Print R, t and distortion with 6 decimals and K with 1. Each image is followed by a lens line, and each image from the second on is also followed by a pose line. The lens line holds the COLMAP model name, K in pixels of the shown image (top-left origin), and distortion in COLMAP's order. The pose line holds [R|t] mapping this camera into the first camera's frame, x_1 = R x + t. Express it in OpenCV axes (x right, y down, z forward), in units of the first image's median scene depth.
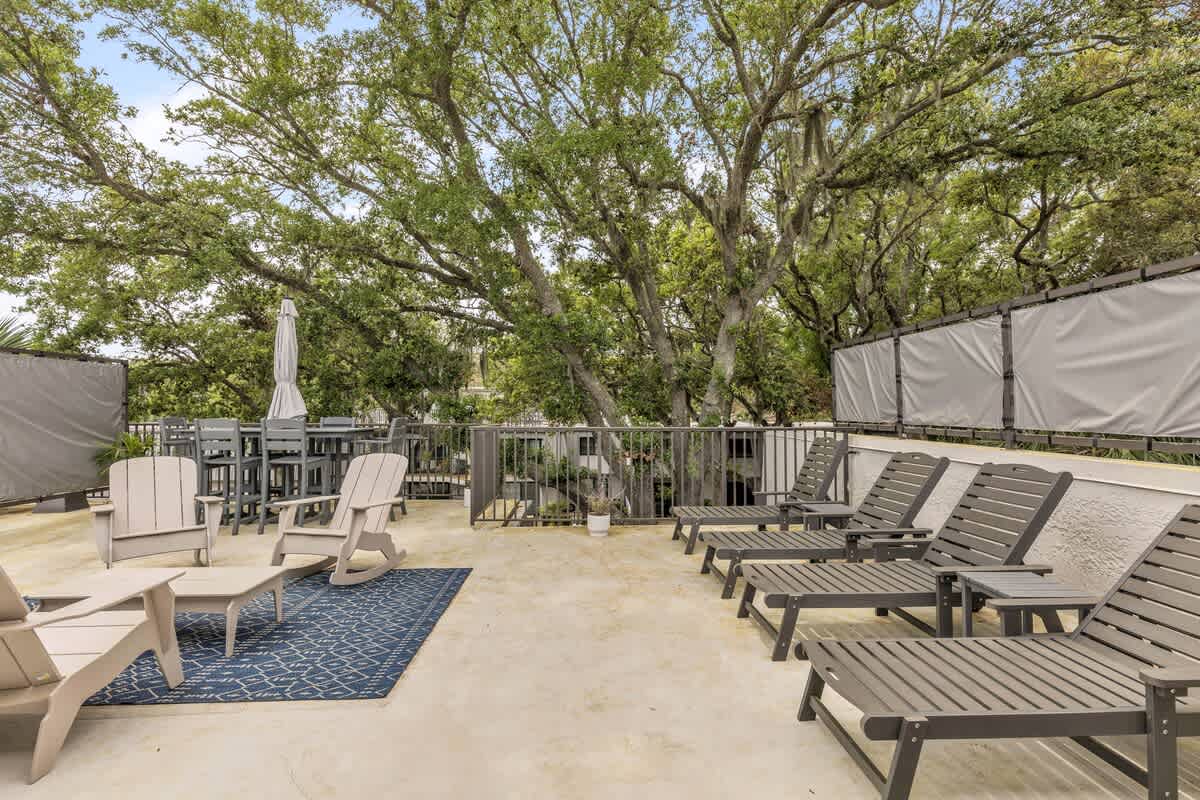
lens RADIAL K [[550.3, 0, 600.1], [0, 550.3, 393.6], [0, 0, 1]] dist [0.000848, 0.000312]
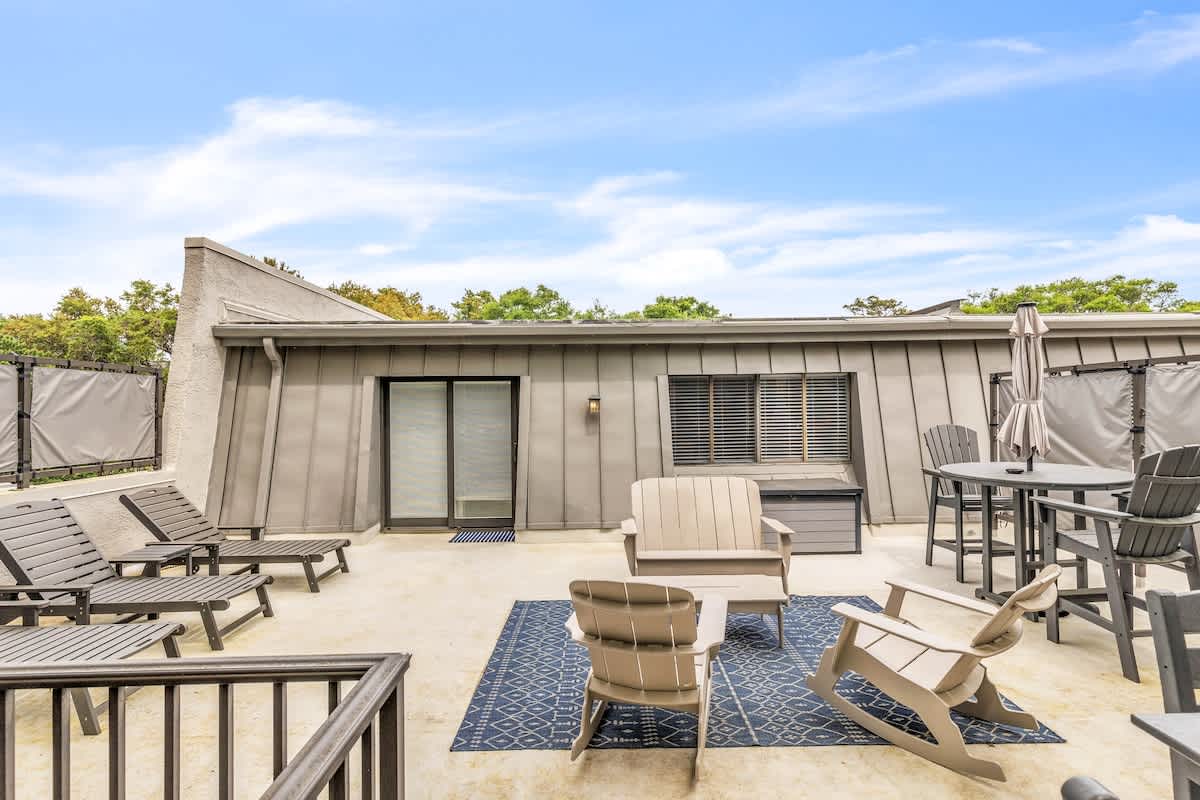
lens RADIAL K [[550.3, 0, 599.1], [0, 550.3, 399.7], [0, 0, 1]] dist [0.000848, 0.000312]
pose [[-0.999319, 0.002250, 0.036836, -0.555439], [0.001510, 0.999797, -0.020090, -0.066292], [-0.036874, -0.020020, -0.999119, 2.145062]]
